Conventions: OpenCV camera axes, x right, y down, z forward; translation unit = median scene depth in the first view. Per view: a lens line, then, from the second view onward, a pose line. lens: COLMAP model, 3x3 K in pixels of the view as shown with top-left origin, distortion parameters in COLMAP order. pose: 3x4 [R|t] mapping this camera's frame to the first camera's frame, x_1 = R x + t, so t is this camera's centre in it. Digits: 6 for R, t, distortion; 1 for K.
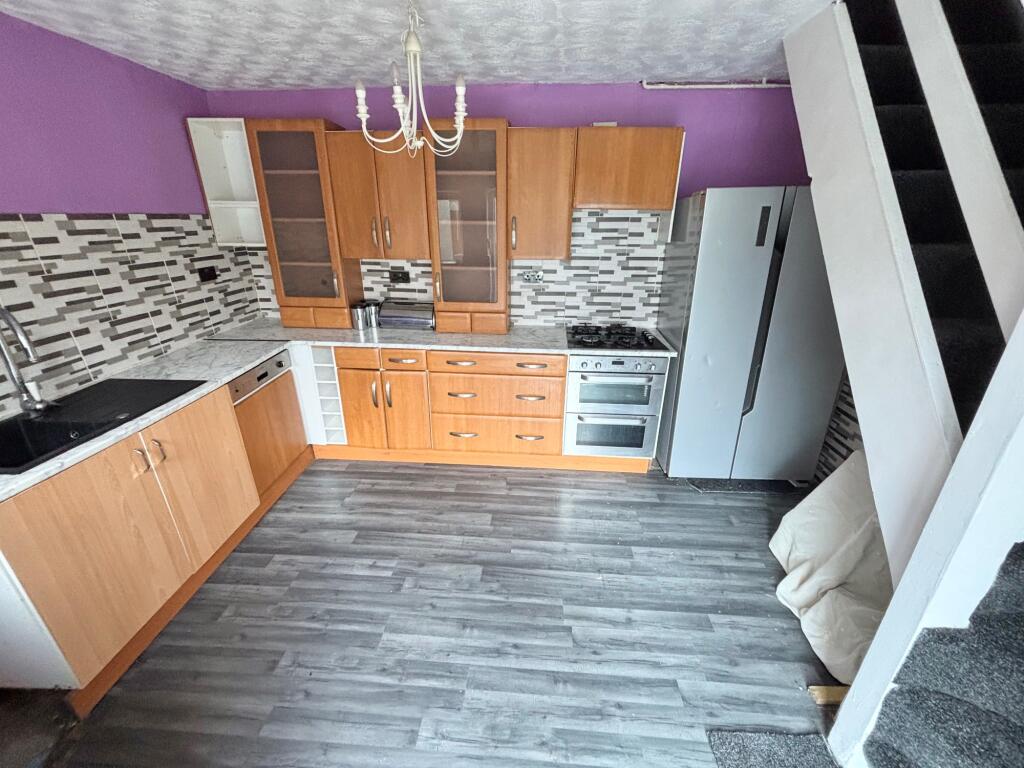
lens RADIAL K [[407.7, 0, 512.0], [0, 407.7, 384.0], [0, 0, 1]] dist [-0.003554, -0.000133]
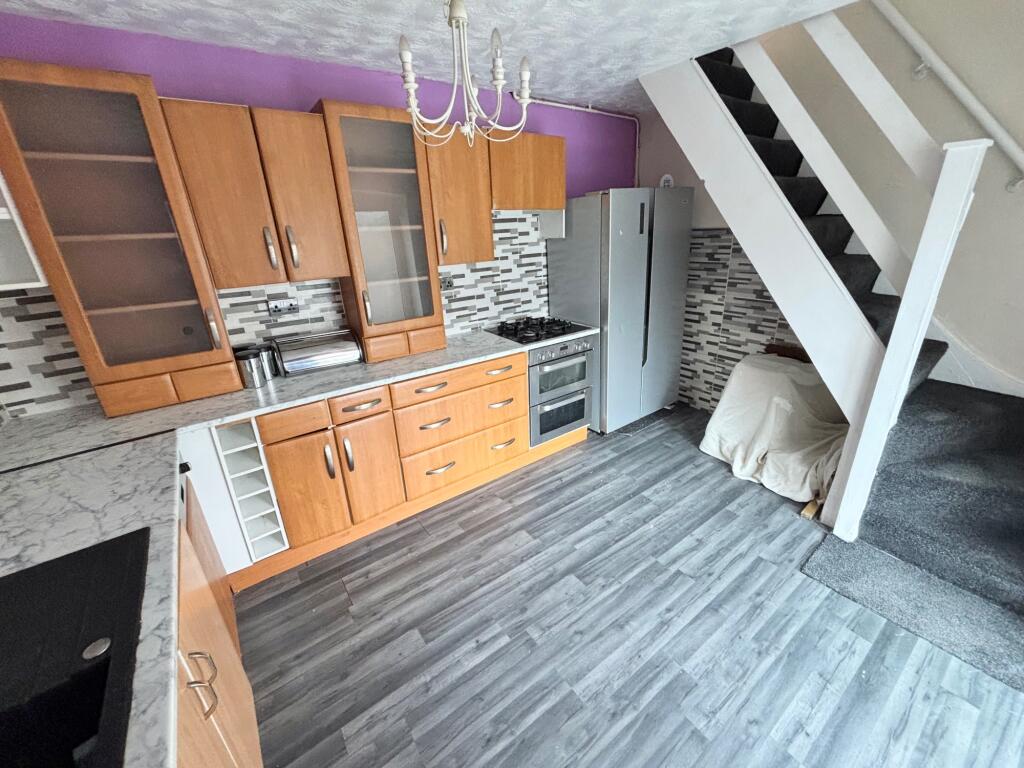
lens RADIAL K [[408.8, 0, 512.0], [0, 408.8, 384.0], [0, 0, 1]] dist [0.001373, -0.000164]
pose [[0.767813, -0.264873, 0.583357, -0.489448], [0.279555, 0.957794, 0.066937, -0.068964], [-0.576465, 0.111685, 0.809453, 0.191736]]
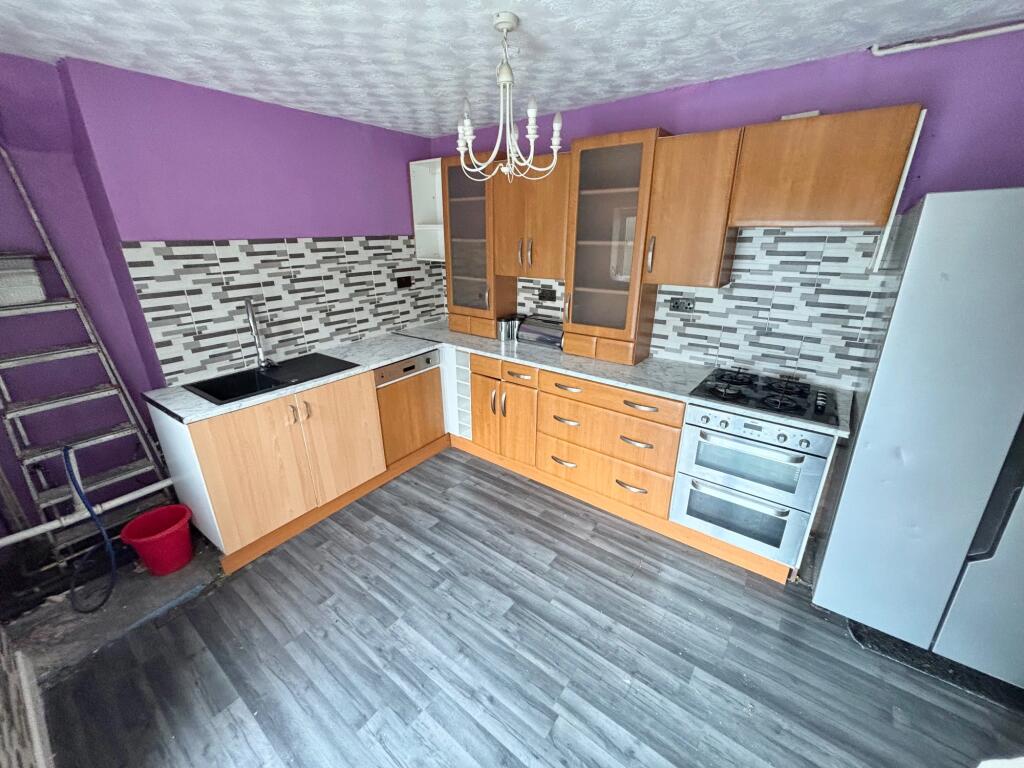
lens RADIAL K [[408.8, 0, 512.0], [0, 408.8, 384.0], [0, 0, 1]] dist [0.001373, -0.000164]
pose [[0.837057, 0.180515, -0.516478, 0.252707], [-0.196984, 0.980129, 0.023314, -0.056142], [0.510424, 0.082223, 0.855983, 0.107421]]
